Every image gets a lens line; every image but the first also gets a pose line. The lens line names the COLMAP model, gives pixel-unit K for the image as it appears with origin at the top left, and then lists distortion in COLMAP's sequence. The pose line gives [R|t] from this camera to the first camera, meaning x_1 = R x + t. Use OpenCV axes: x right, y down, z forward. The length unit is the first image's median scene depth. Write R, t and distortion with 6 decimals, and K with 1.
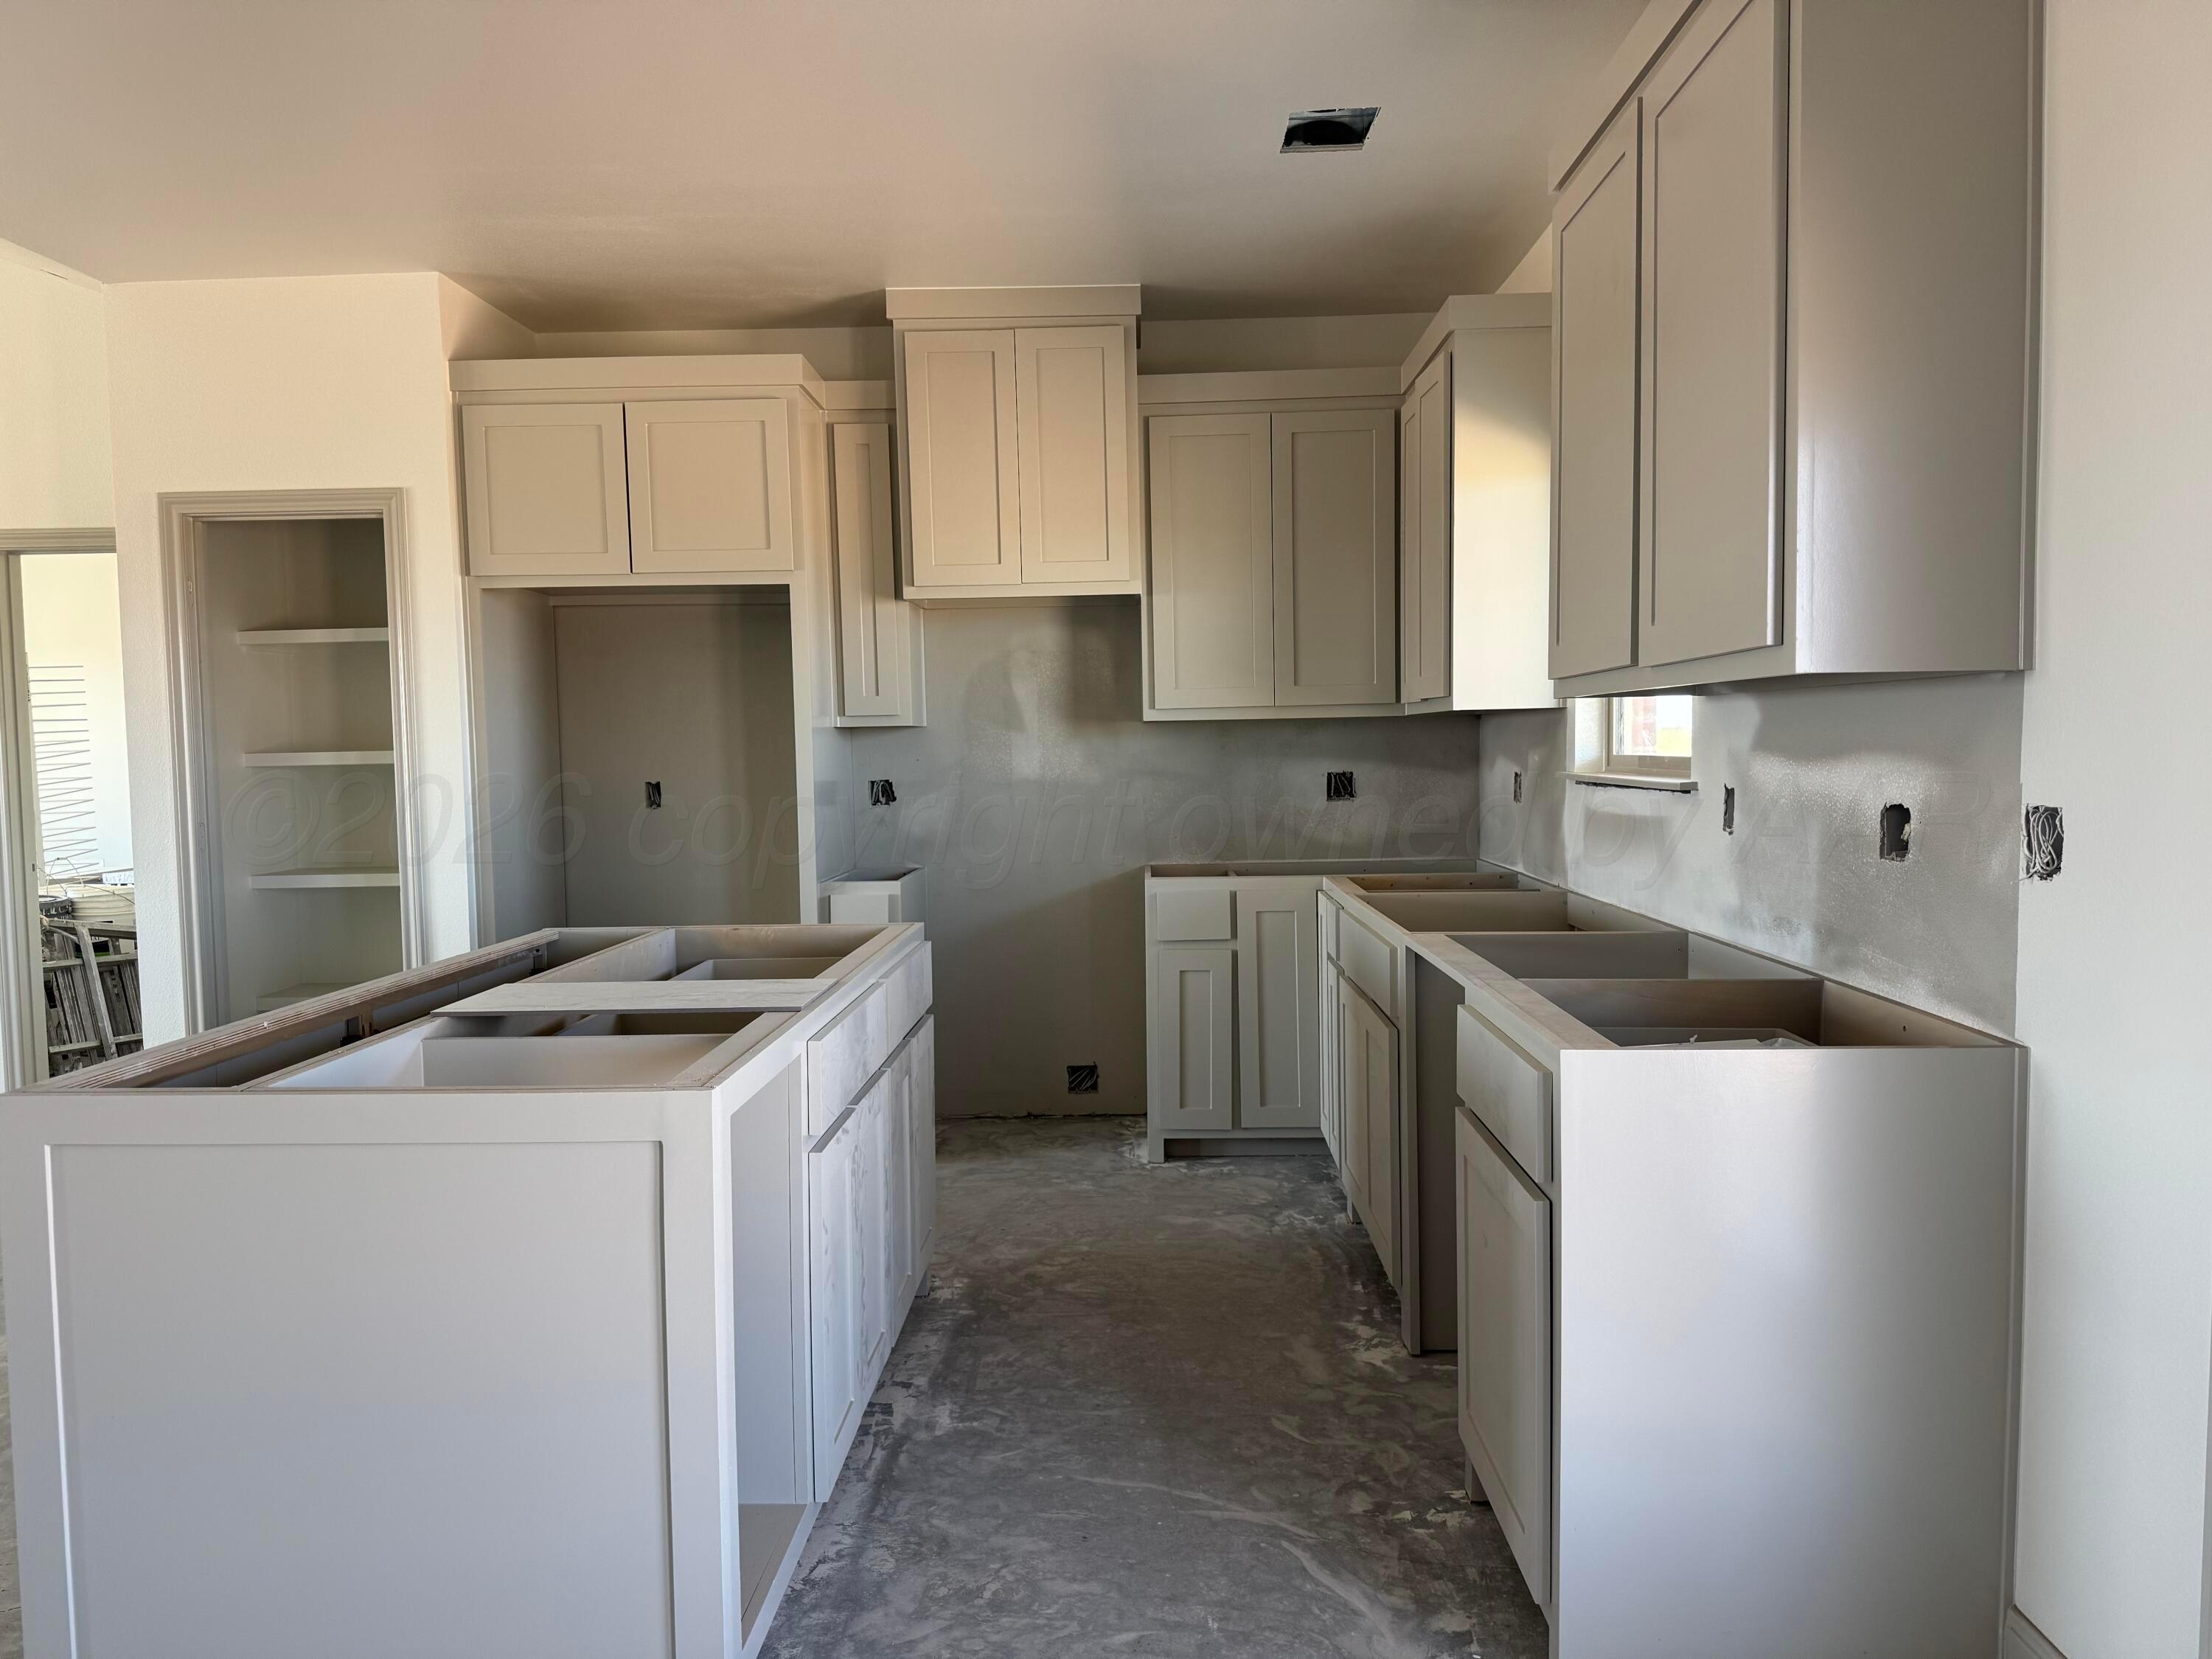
lens RADIAL K [[1558.3, 0, 1113.4], [0, 1558.3, 832.3], [0, 0, 1]] dist [0.052618, -0.077708]
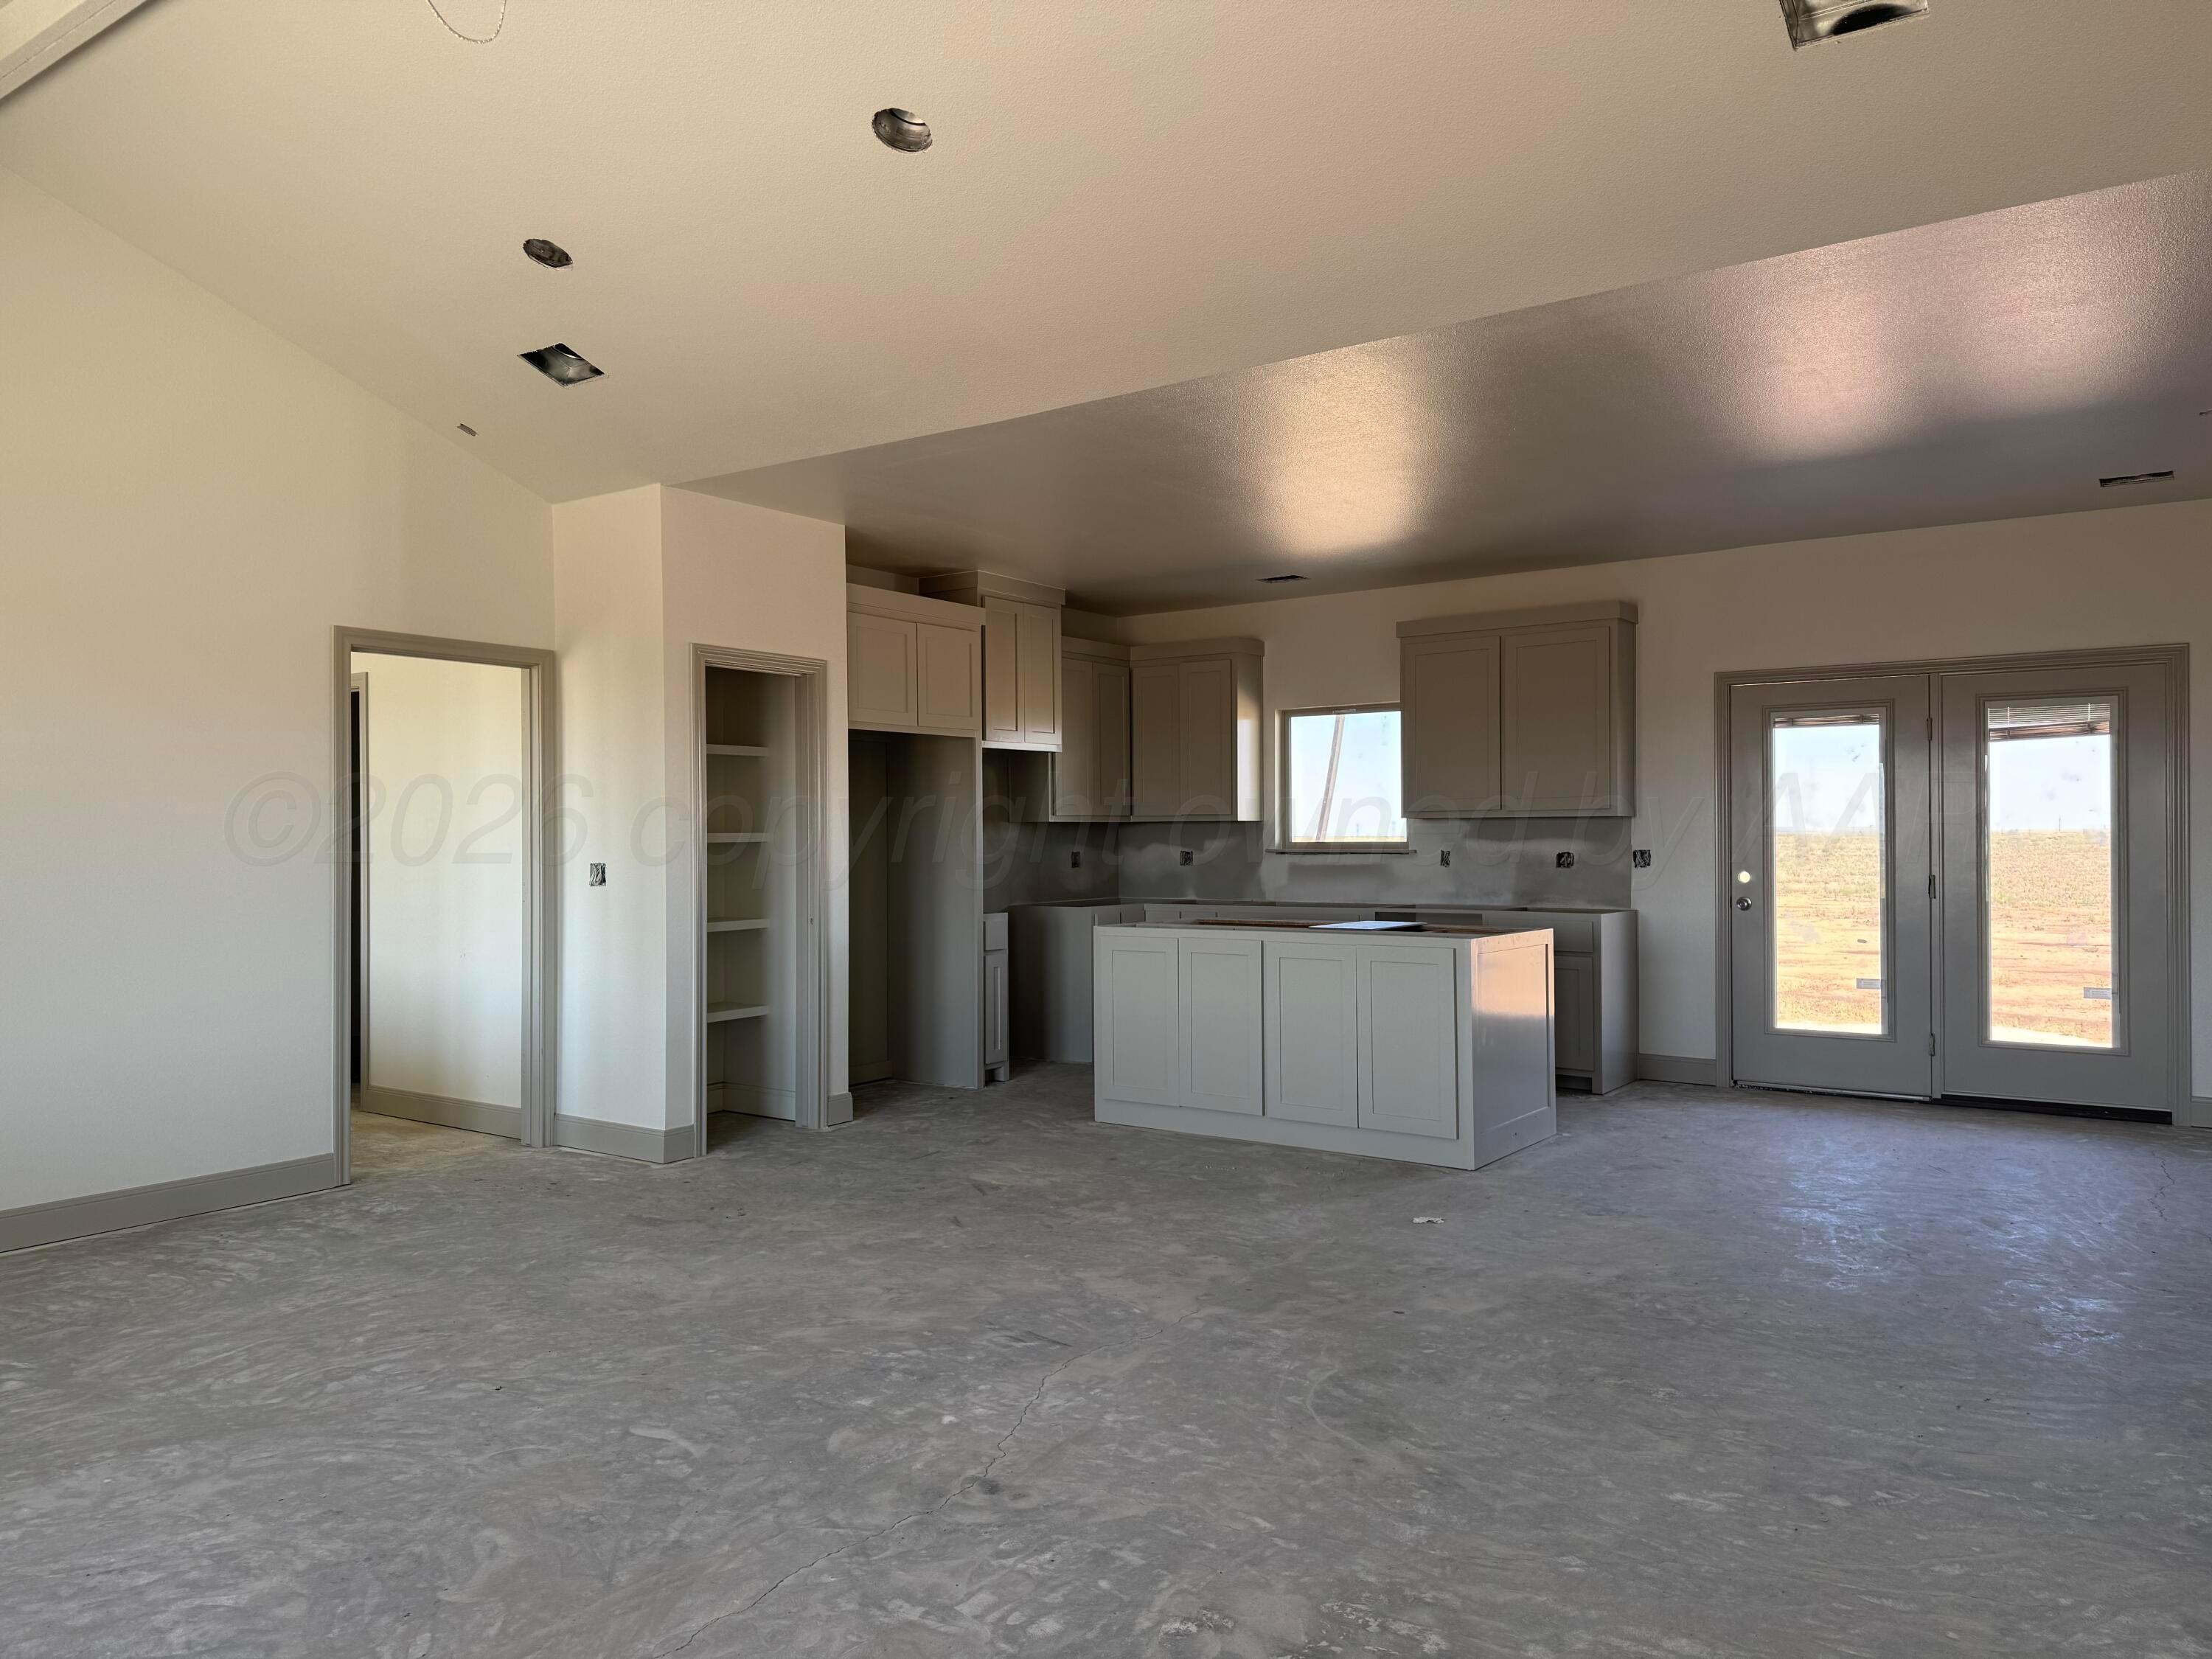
lens RADIAL K [[1543.7, 0, 1085.2], [0, 1543.7, 835.6], [0, 0, 1]] dist [0.057892, -0.042965]
pose [[0.564529, 0.013192, 0.825308, -1.516885], [0.043931, 0.997975, -0.046002, 0.029418], [-0.824243, 0.062226, 0.562806, -0.038138]]
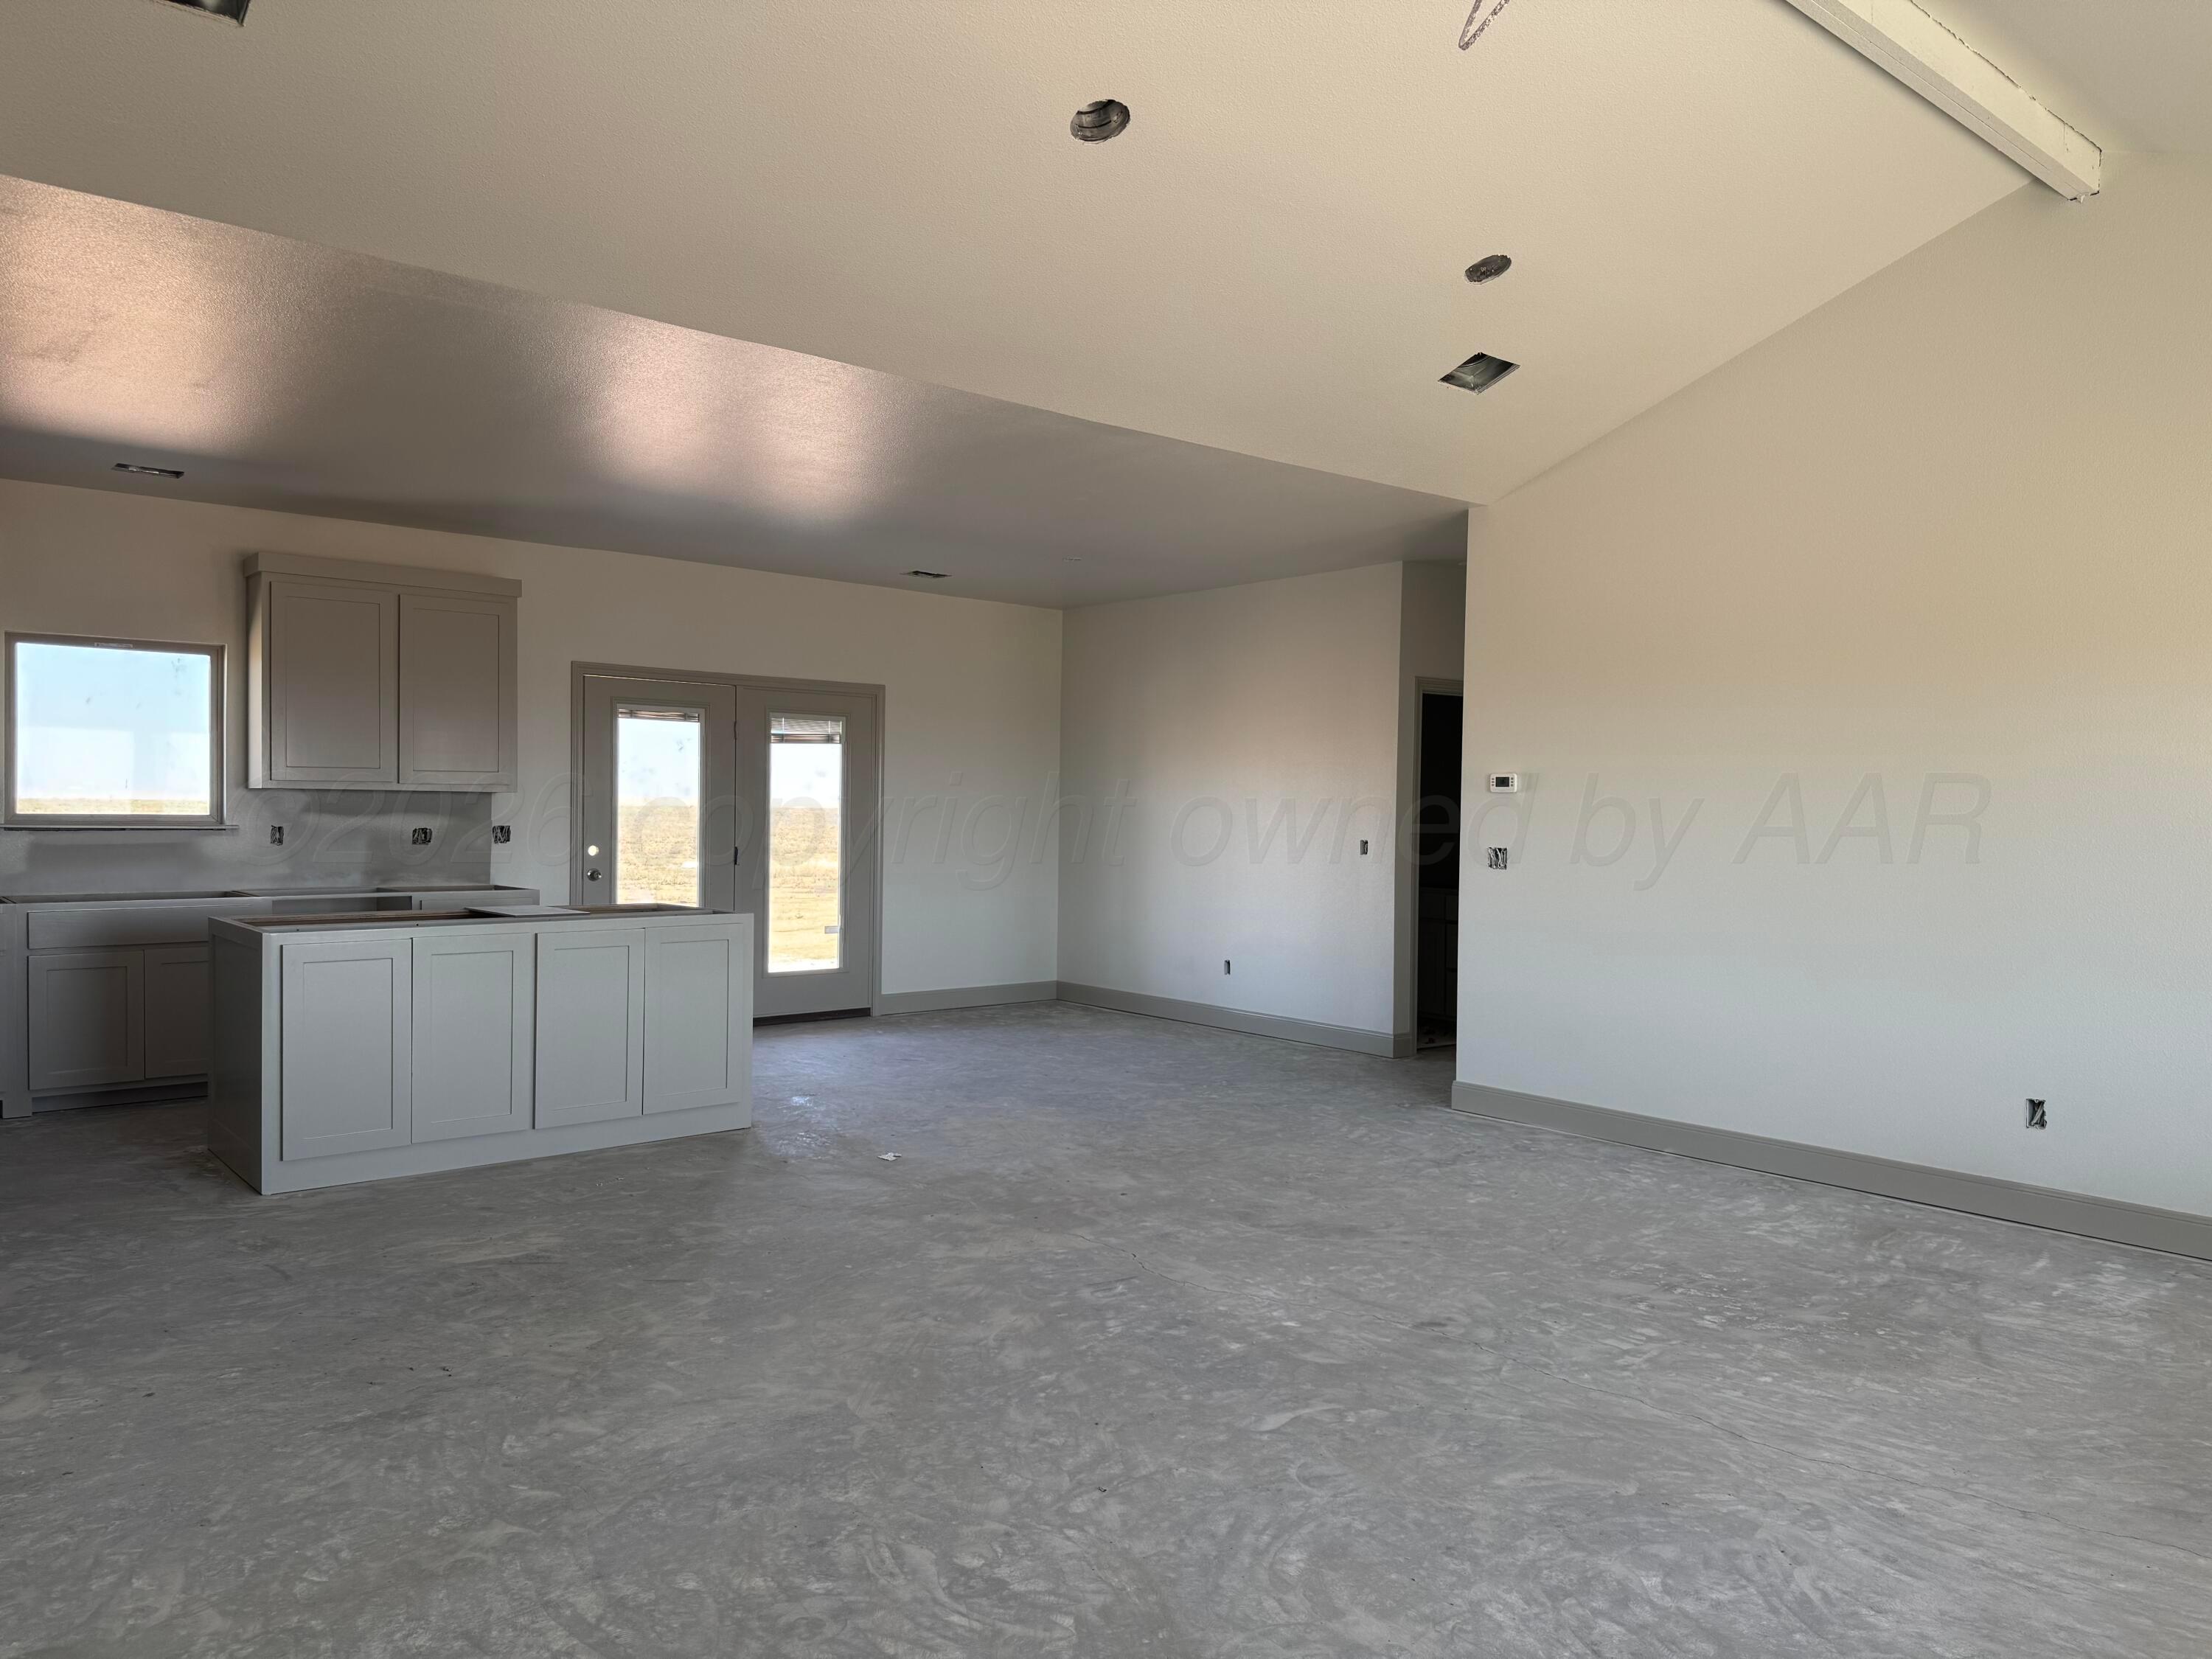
lens RADIAL K [[1556.4, 0, 1095.6], [0, 1556.4, 832.7], [0, 0, 1]] dist [0.055022, -0.072574]
pose [[-0.659188, -0.001430, 0.751977, -1.517505], [0.042467, 0.998332, 0.039125, -0.039844], [-0.750778, 0.057725, -0.658027, 1.082757]]
